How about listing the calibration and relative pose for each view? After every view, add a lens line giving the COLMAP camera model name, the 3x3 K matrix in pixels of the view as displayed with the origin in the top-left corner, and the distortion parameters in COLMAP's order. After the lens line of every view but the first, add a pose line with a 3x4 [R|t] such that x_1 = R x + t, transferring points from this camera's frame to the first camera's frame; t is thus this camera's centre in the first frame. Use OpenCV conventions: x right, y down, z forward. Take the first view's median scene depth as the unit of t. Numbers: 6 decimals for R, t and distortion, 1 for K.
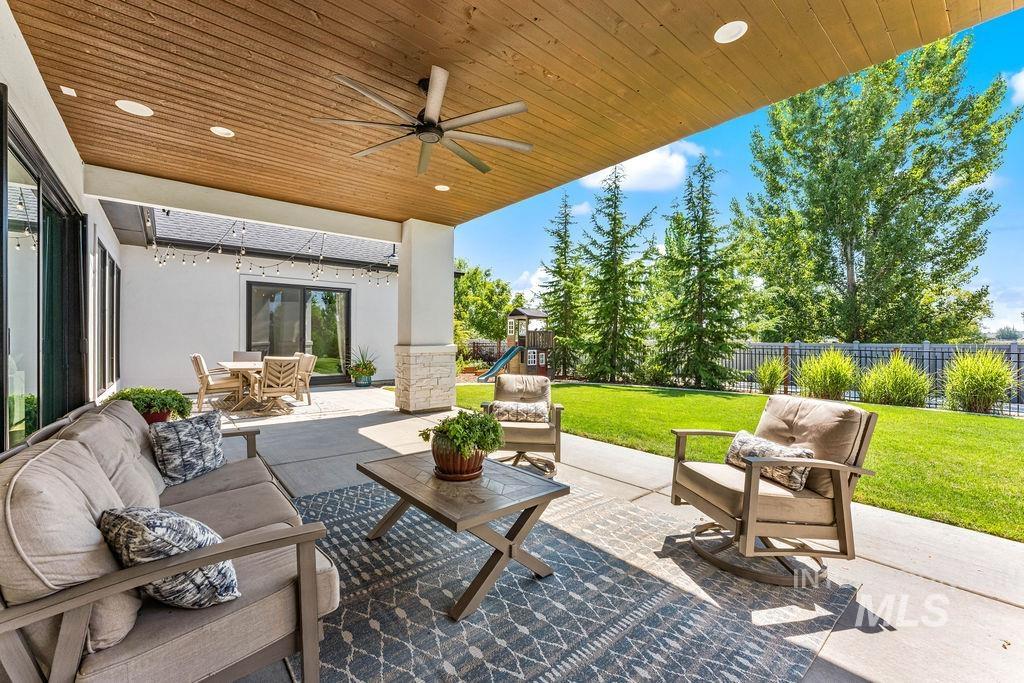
lens RADIAL K [[417.1, 0, 512.0], [0, 417.1, 341.5], [0, 0, 1]] dist [0.001095, 0.000332]
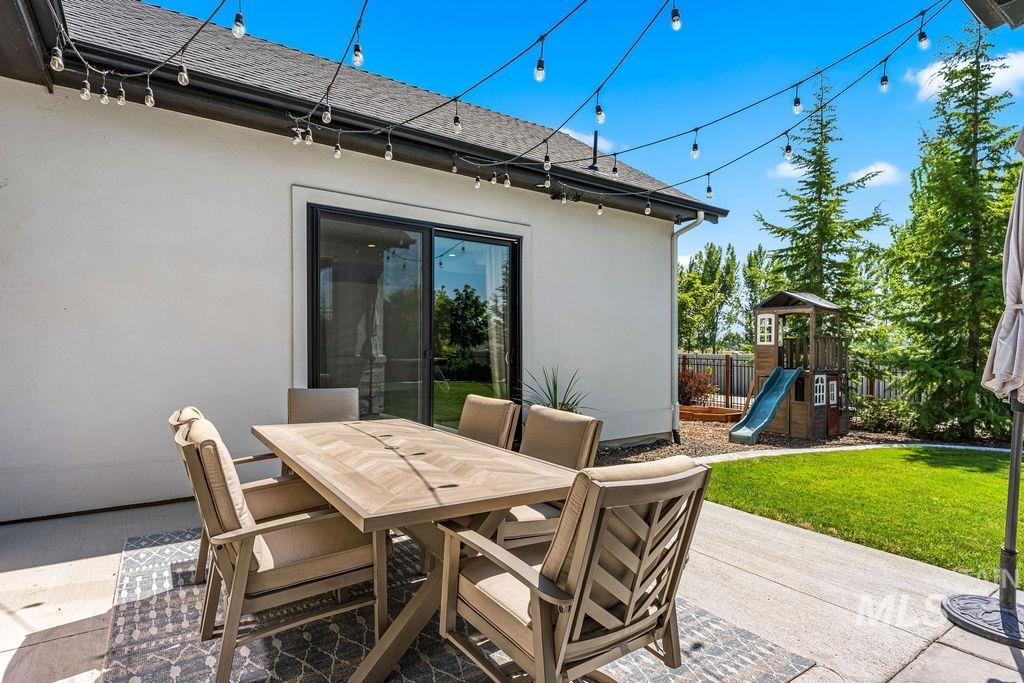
lens RADIAL K [[528.7, 0, 512.0], [0, 528.7, 354.8], [0, 0, 1]] dist [-0.000160, -0.000075]
pose [[0.996752, 0.004641, -0.080403, -0.358228], [-0.004450, 0.999987, 0.002552, -0.006037], [0.080414, -0.002186, 0.996759, 0.463289]]
